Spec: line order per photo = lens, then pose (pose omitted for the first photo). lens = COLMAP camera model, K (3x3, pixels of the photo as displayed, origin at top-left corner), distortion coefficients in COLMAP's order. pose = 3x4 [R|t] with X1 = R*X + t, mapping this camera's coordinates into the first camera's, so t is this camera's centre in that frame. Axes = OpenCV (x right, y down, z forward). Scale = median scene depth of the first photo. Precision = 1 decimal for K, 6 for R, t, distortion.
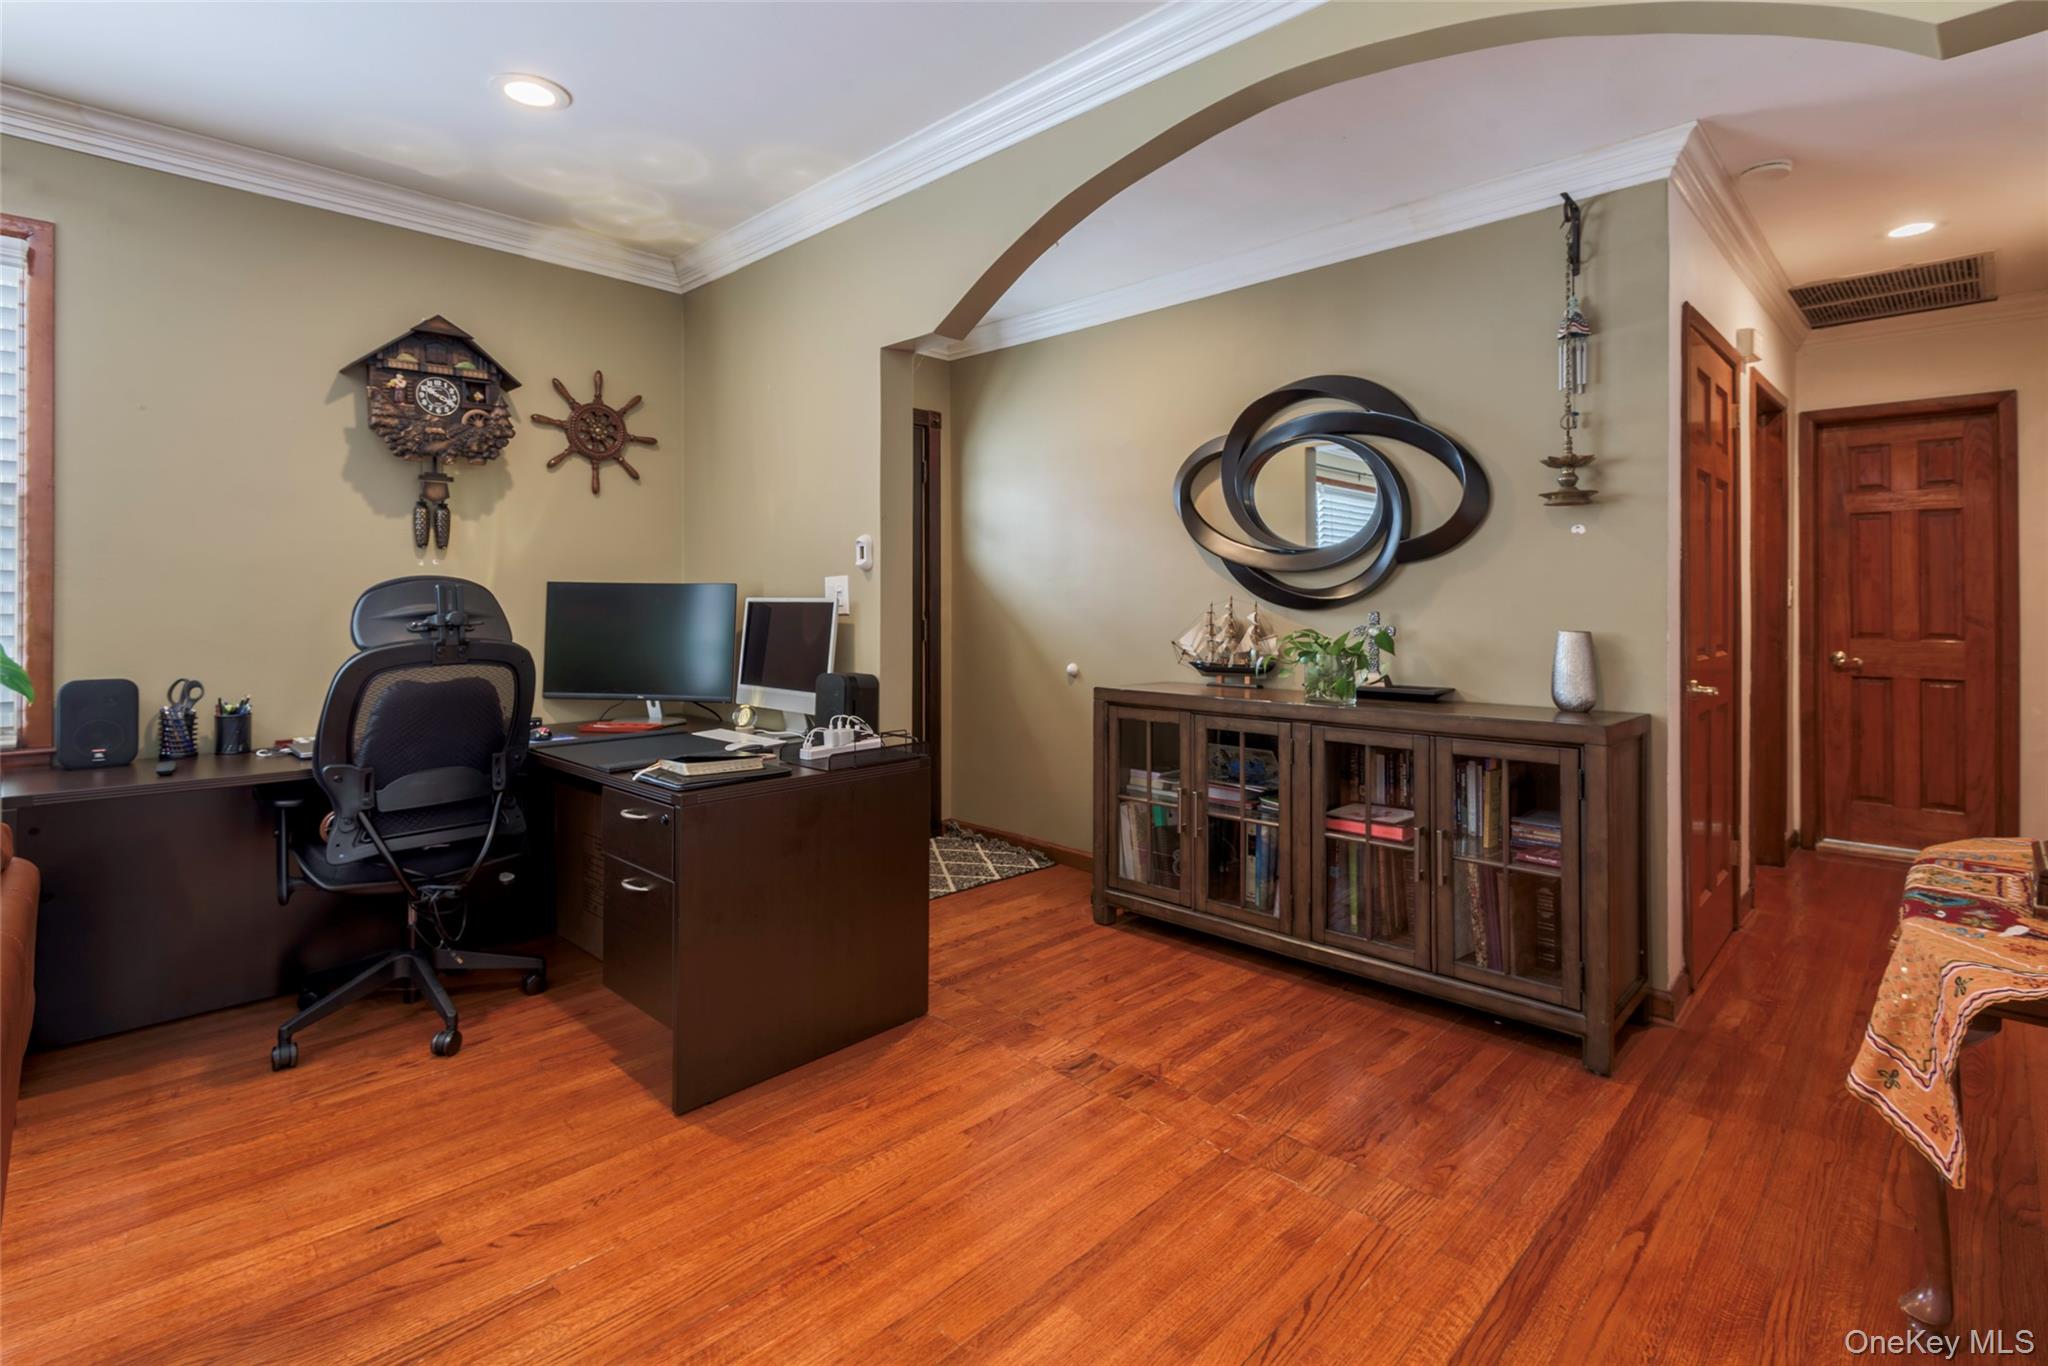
lens RADIAL K [[965.2, 0, 1037.3], [0, 965.2, 609.6], [0, 0, 1]] dist [0.025093, -0.015777]
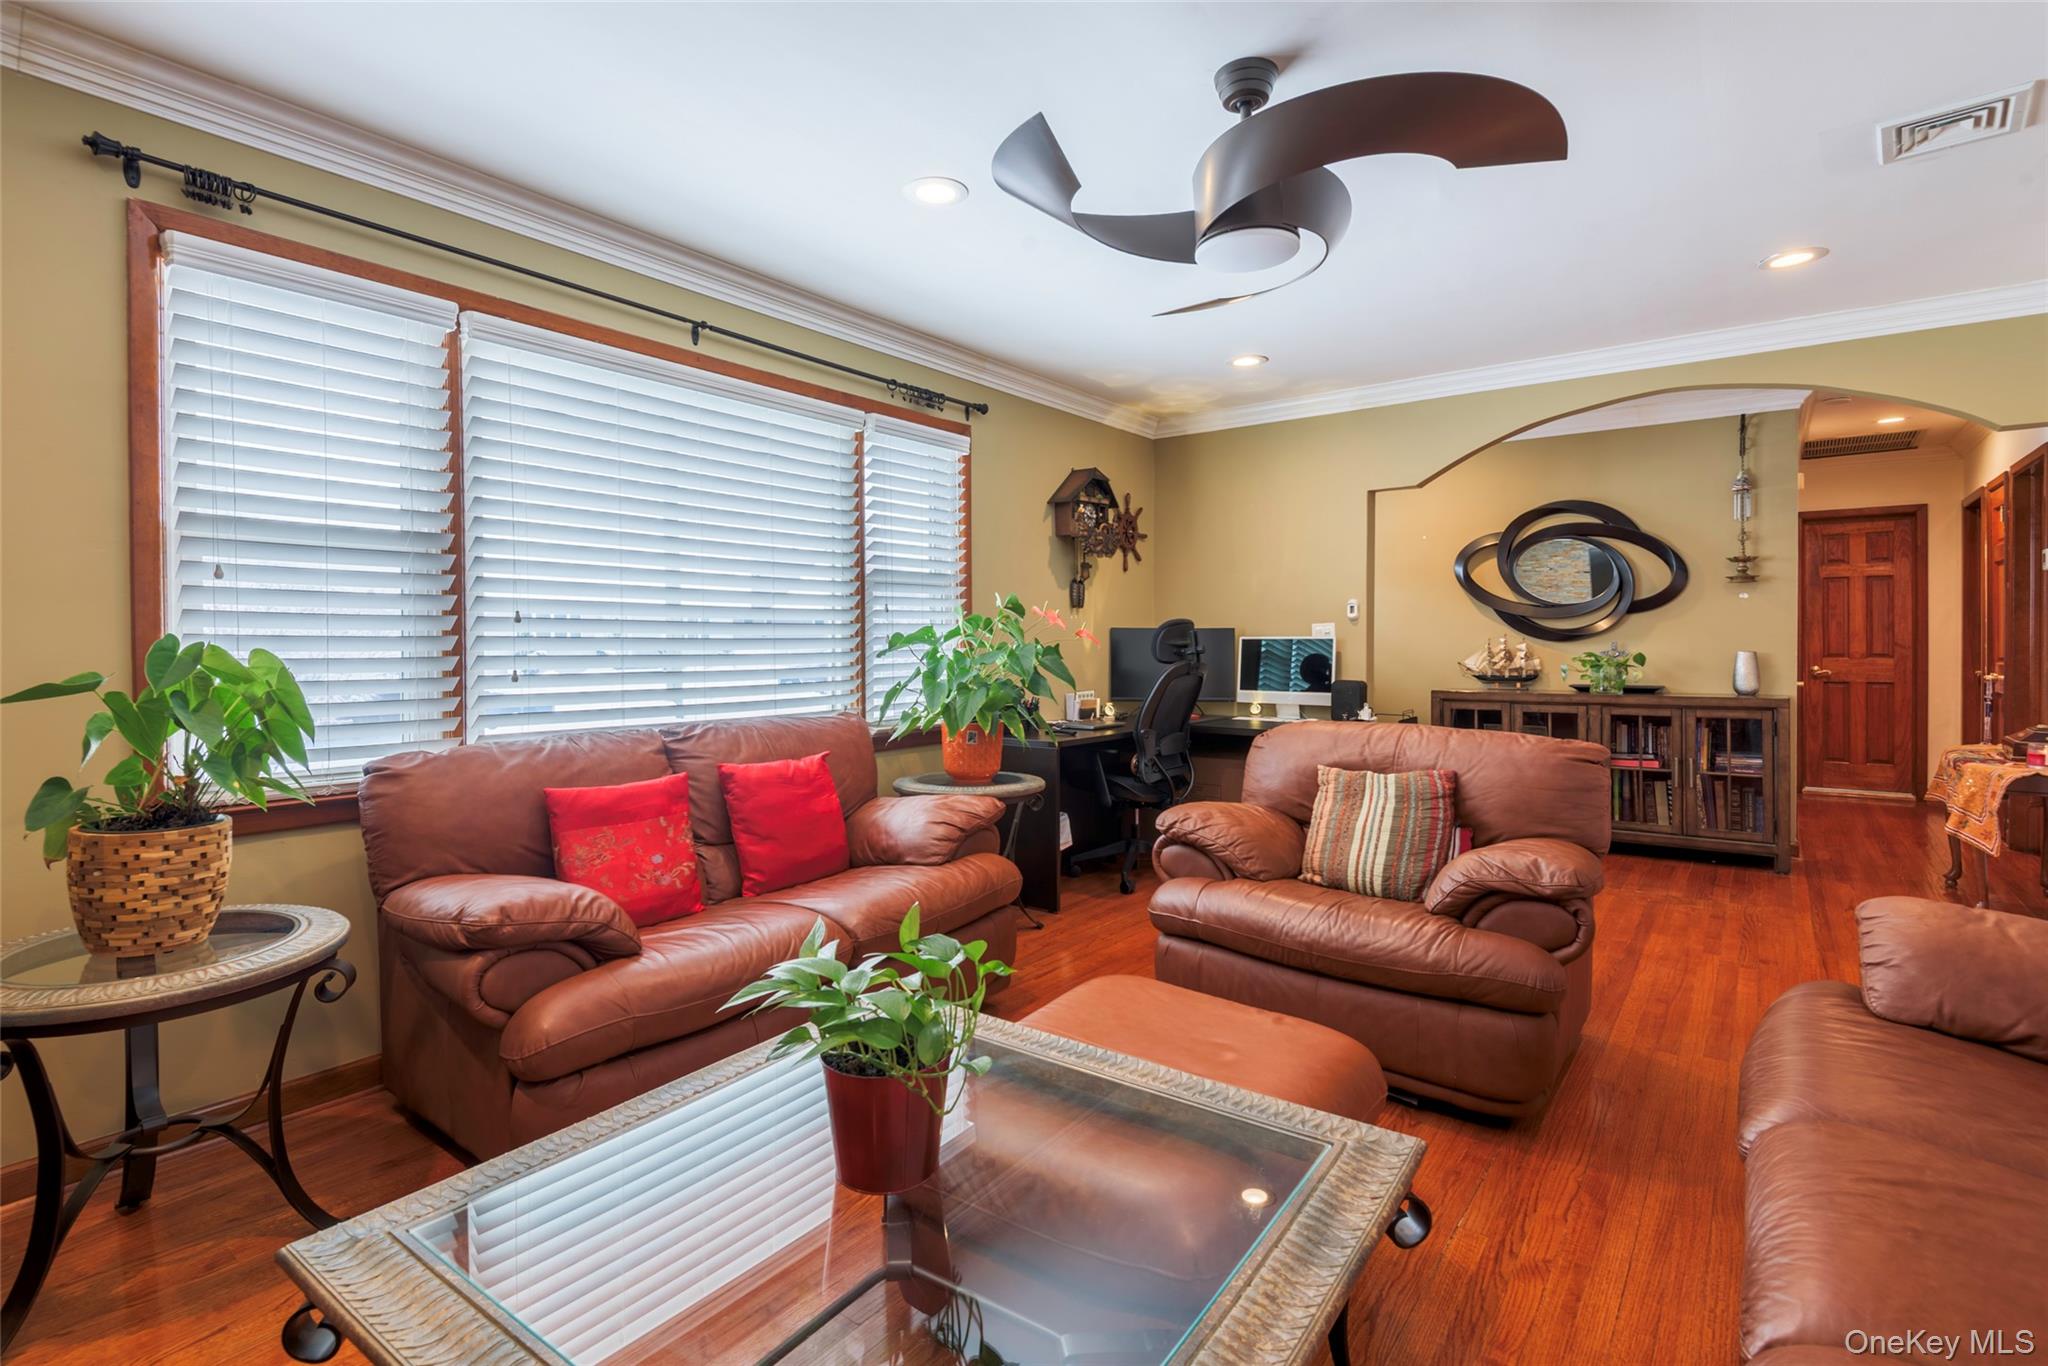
lens RADIAL K [[965.2, 0, 1025.5], [0, 965.2, 660.5], [0, 0, 1]] dist [0.025093, -0.015777]
pose [[0.993956, -0.009919, 0.109329, -0.817816], [0.008296, 0.999849, 0.015282, -0.000231], [-0.109464, -0.014283, 0.993888, -0.556532]]
